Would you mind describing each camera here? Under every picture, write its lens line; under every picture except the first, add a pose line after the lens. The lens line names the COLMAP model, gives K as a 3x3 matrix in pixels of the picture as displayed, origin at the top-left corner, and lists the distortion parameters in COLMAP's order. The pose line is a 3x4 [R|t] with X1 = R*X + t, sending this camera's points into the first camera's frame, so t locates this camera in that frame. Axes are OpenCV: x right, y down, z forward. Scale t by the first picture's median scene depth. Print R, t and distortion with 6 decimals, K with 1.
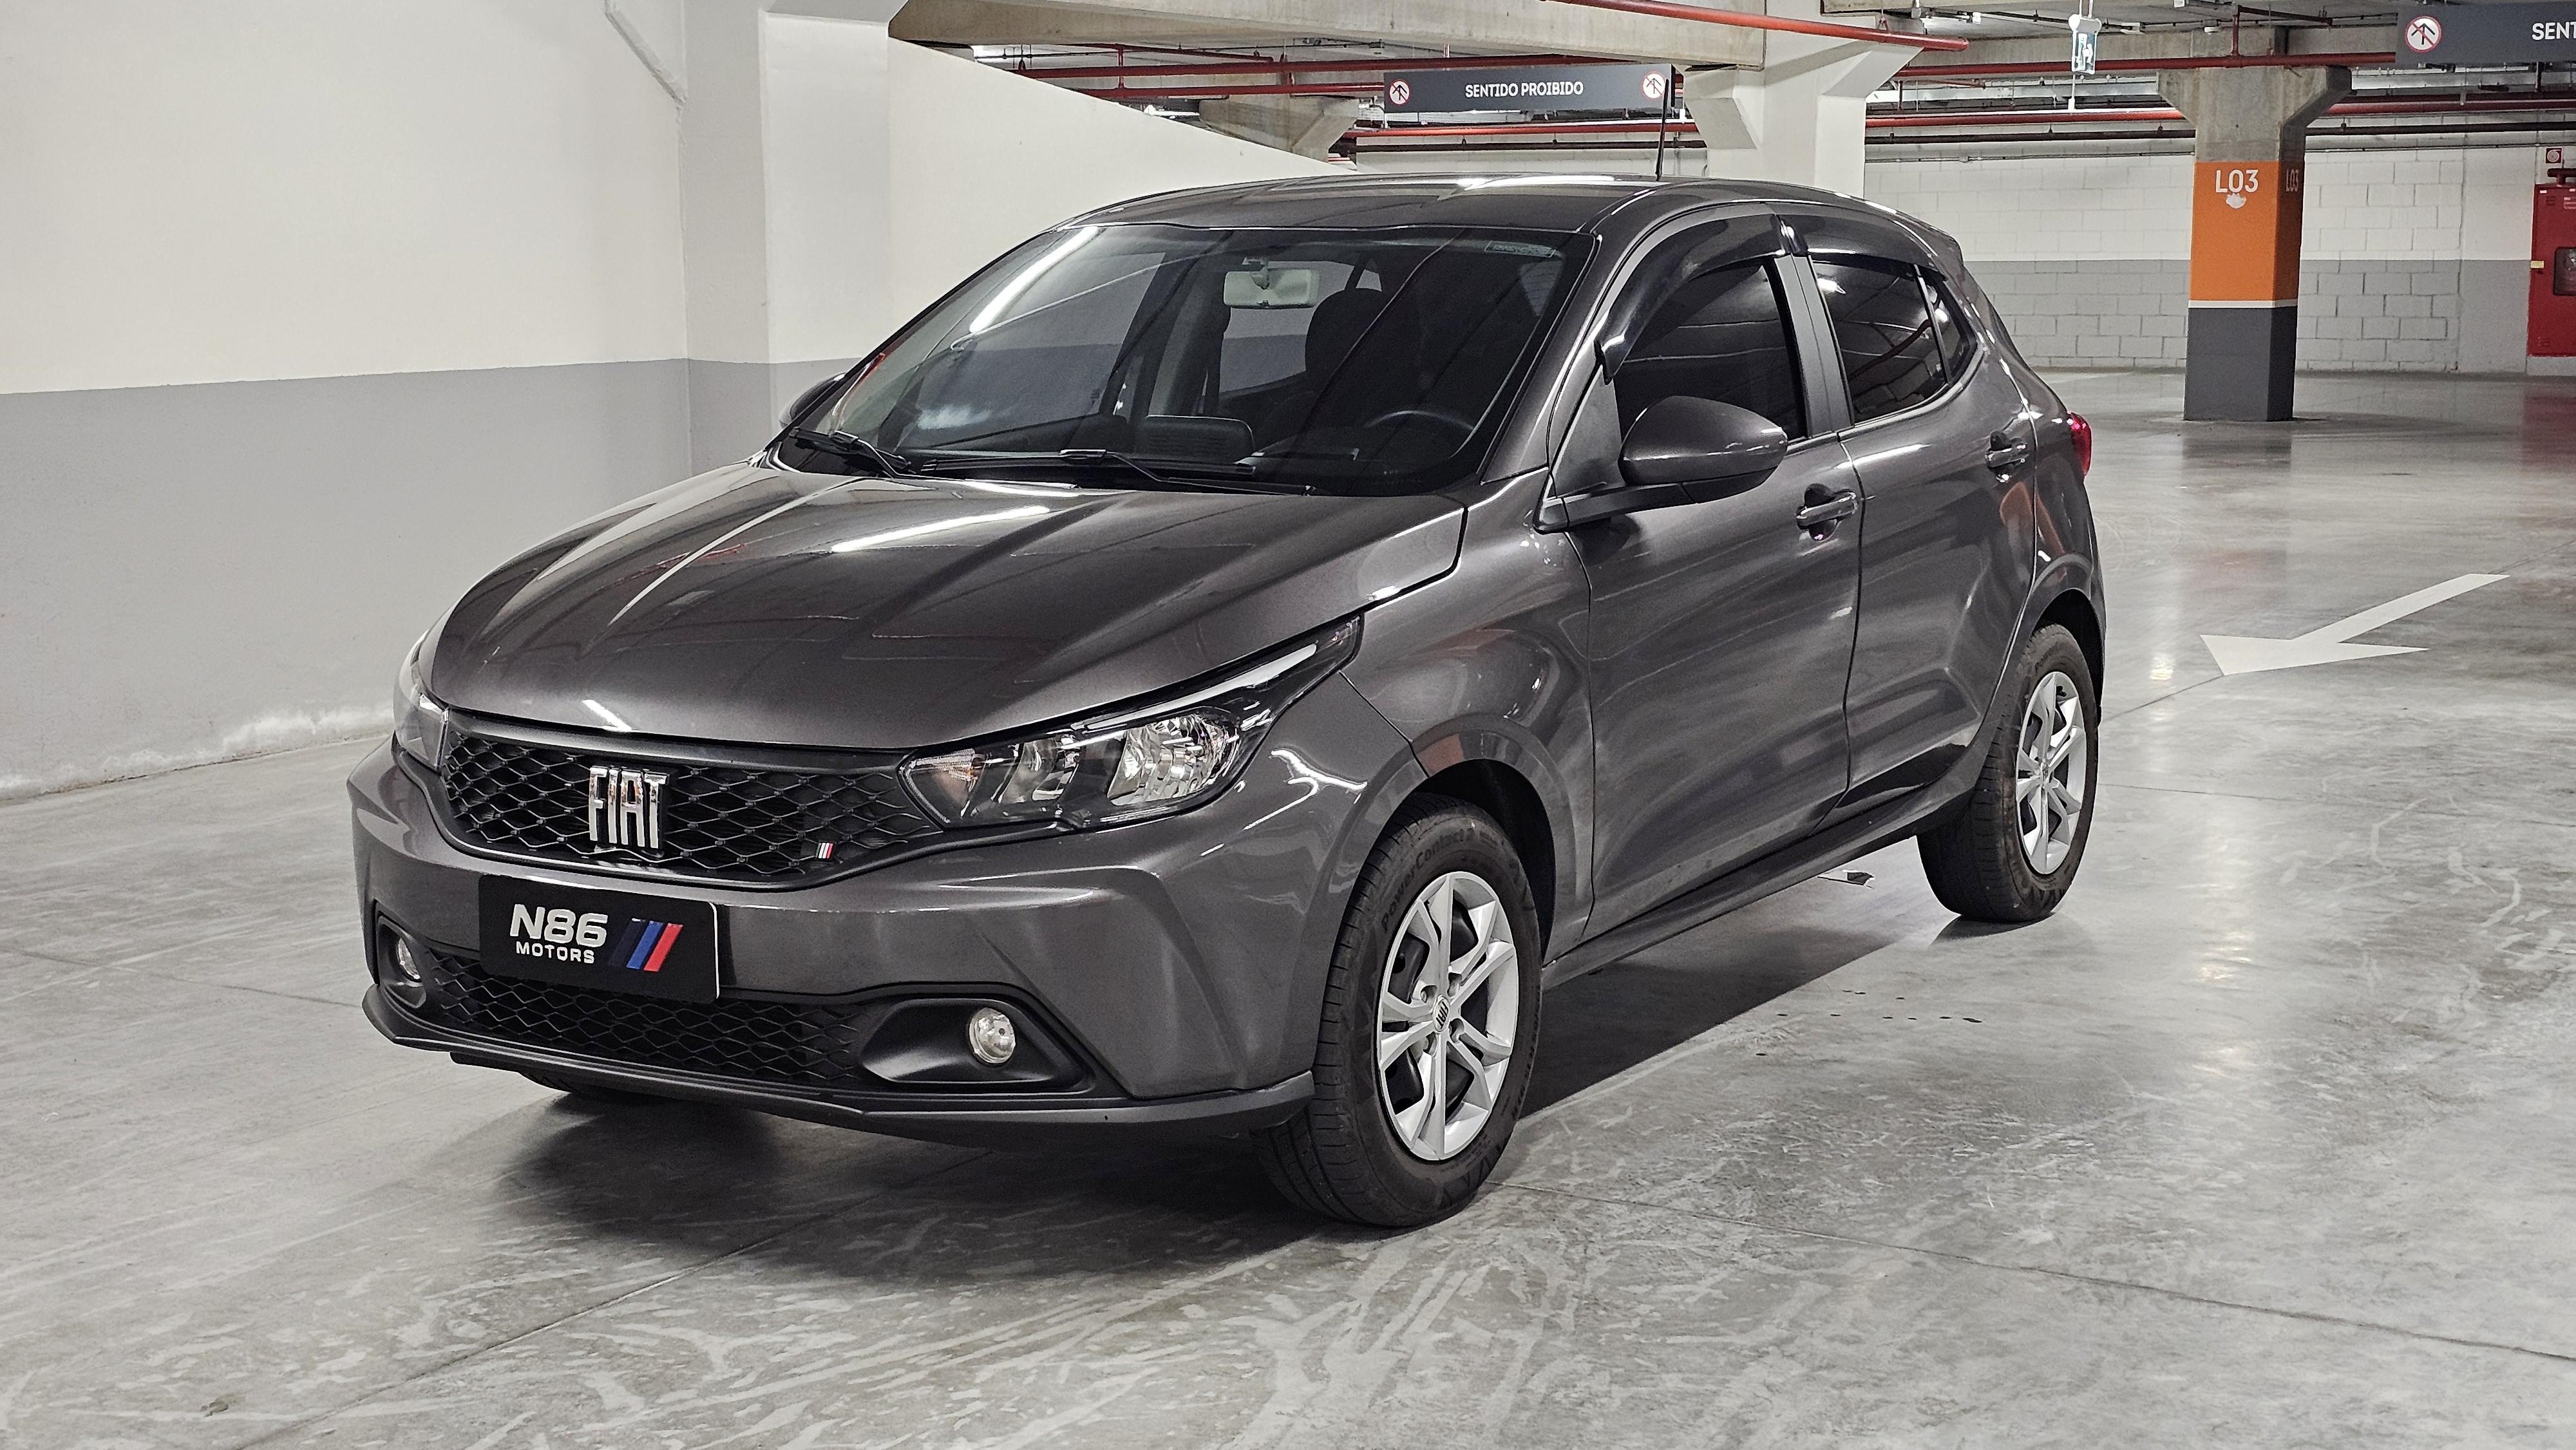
lens RADIAL K [[3380.4, 0, 1288.0], [0, 3380.4, 725.0], [0, 0, 1]] dist [0.261203, -1.020137]
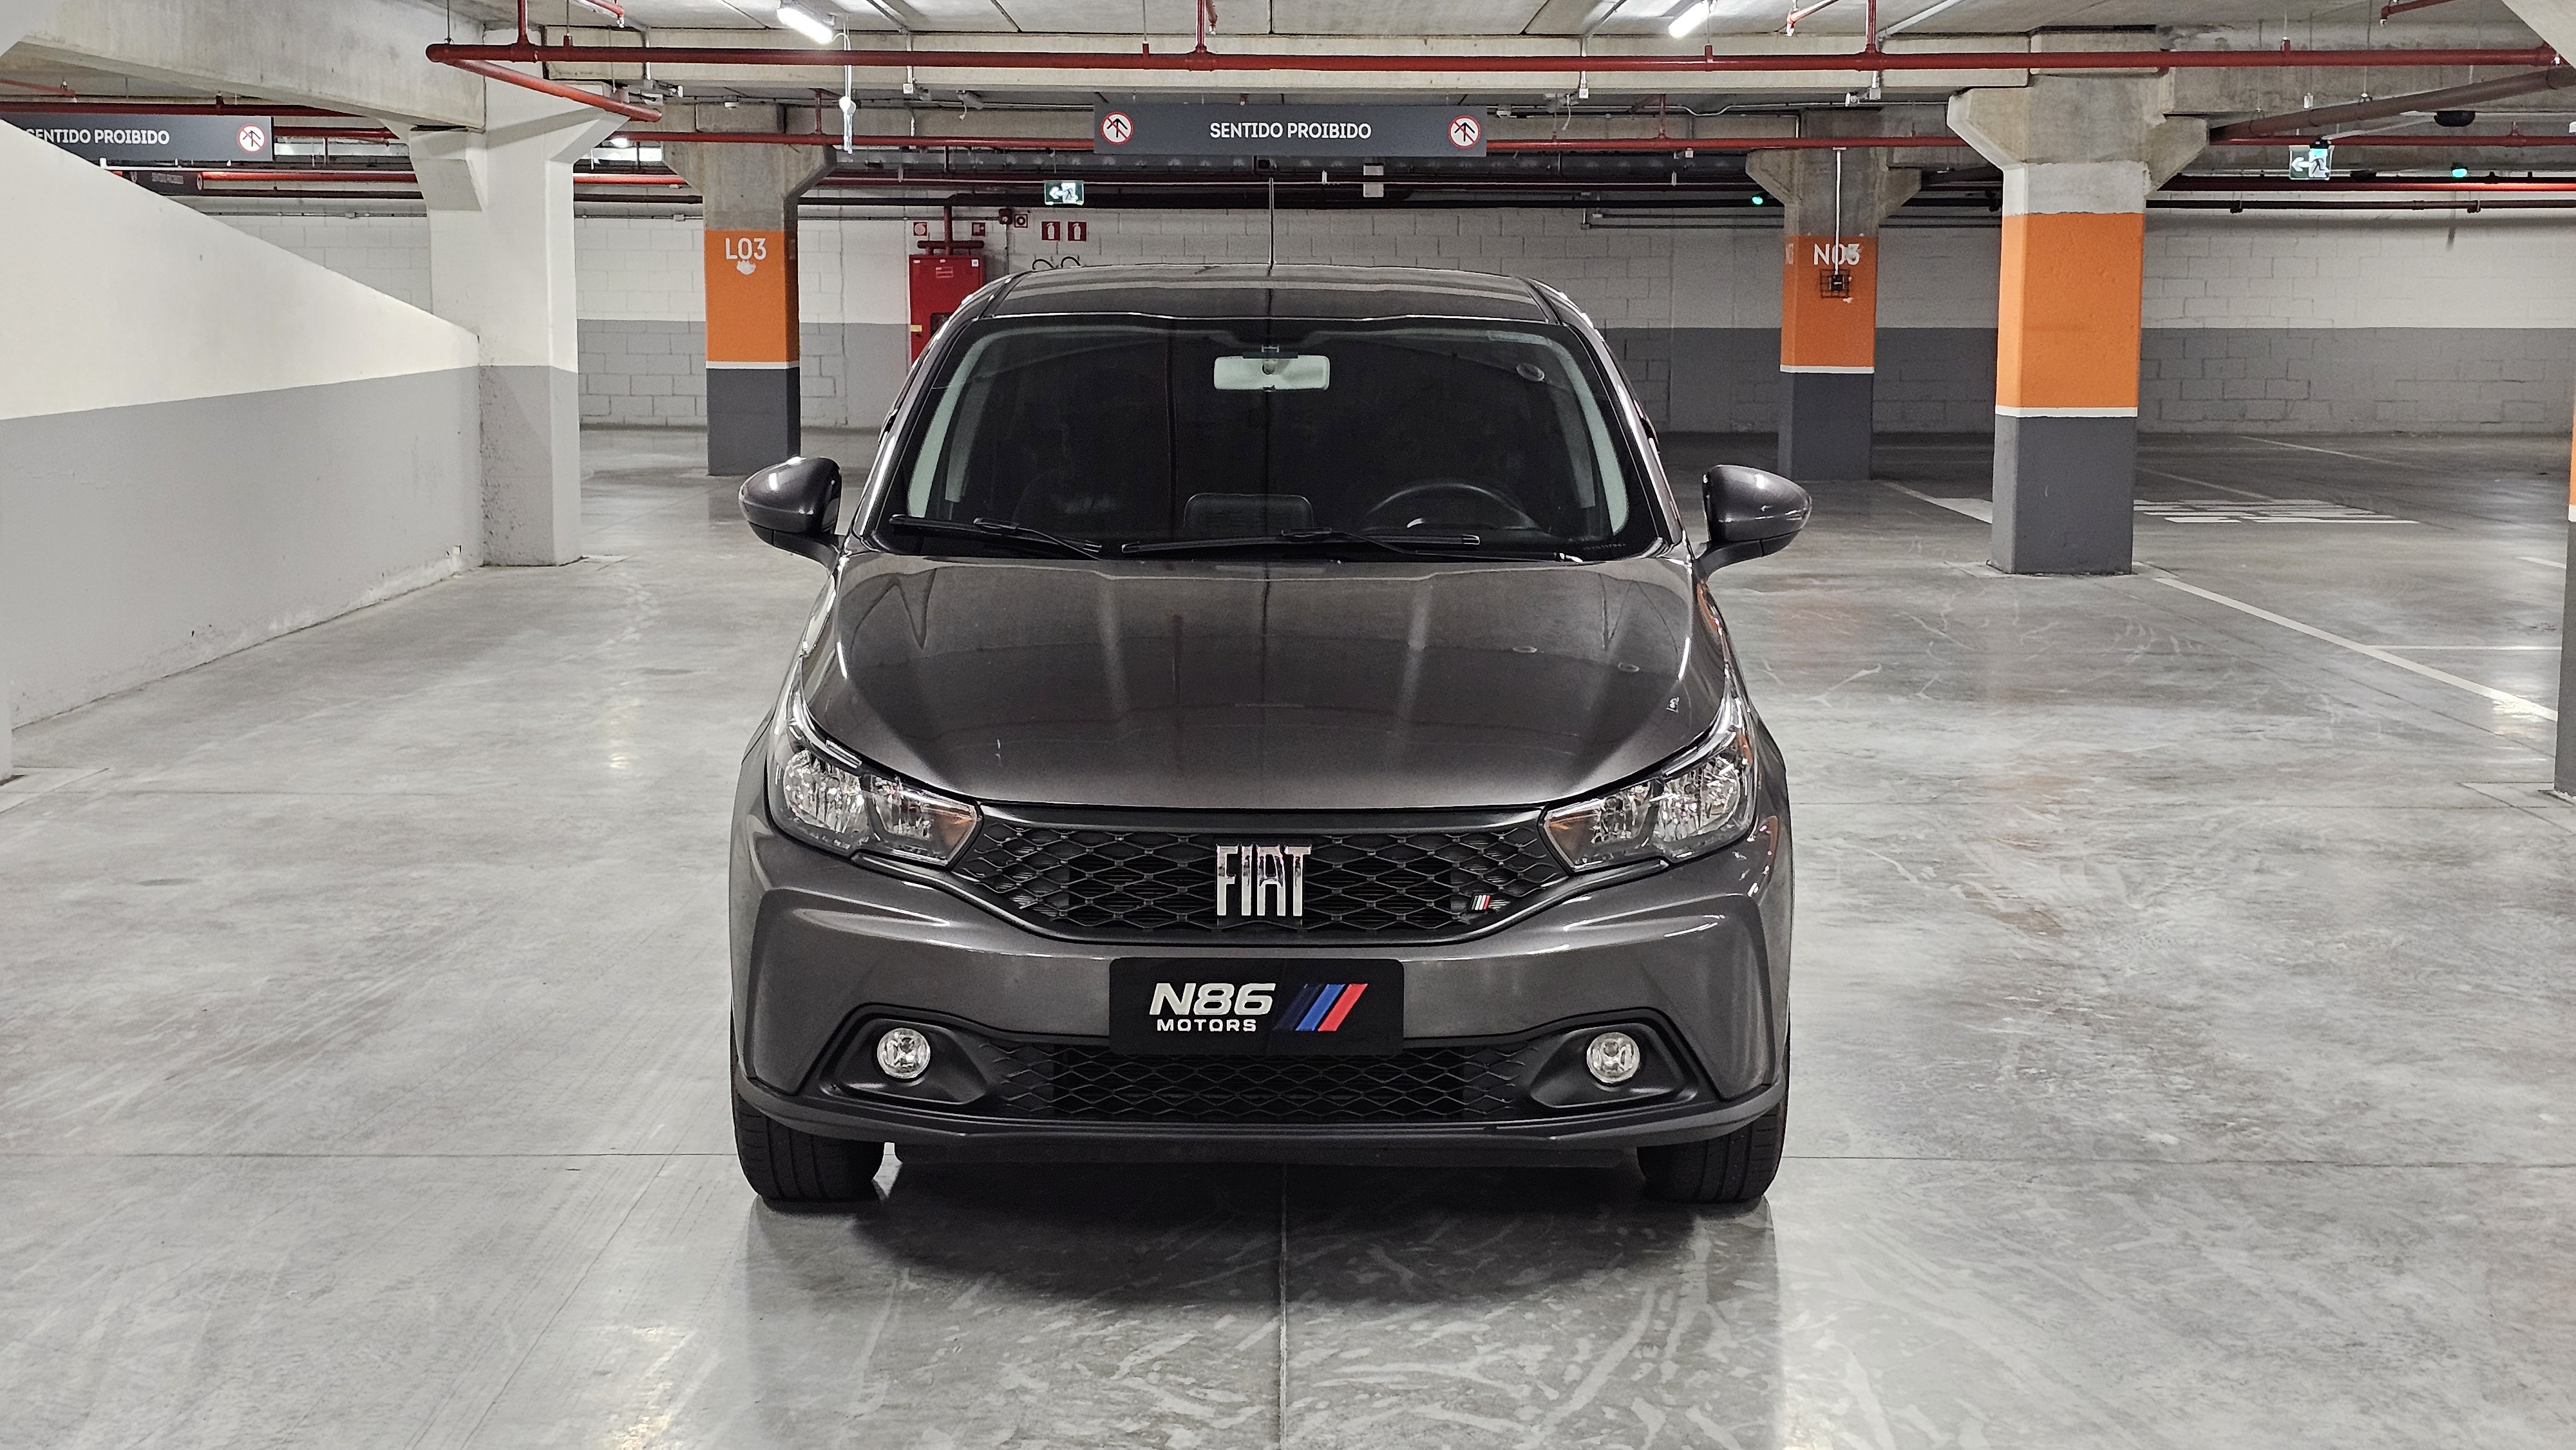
lens RADIAL K [[3380.4, 0, 1288.0], [0, 3380.4, 725.0], [0, 0, 1]] dist [0.261203, -1.020137]
pose [[0.855739, -0.059012, 0.514032, -0.718202], [0.066923, 0.997753, 0.003134, -0.026131], [-0.513062, 0.031719, 0.857765, 0.101654]]
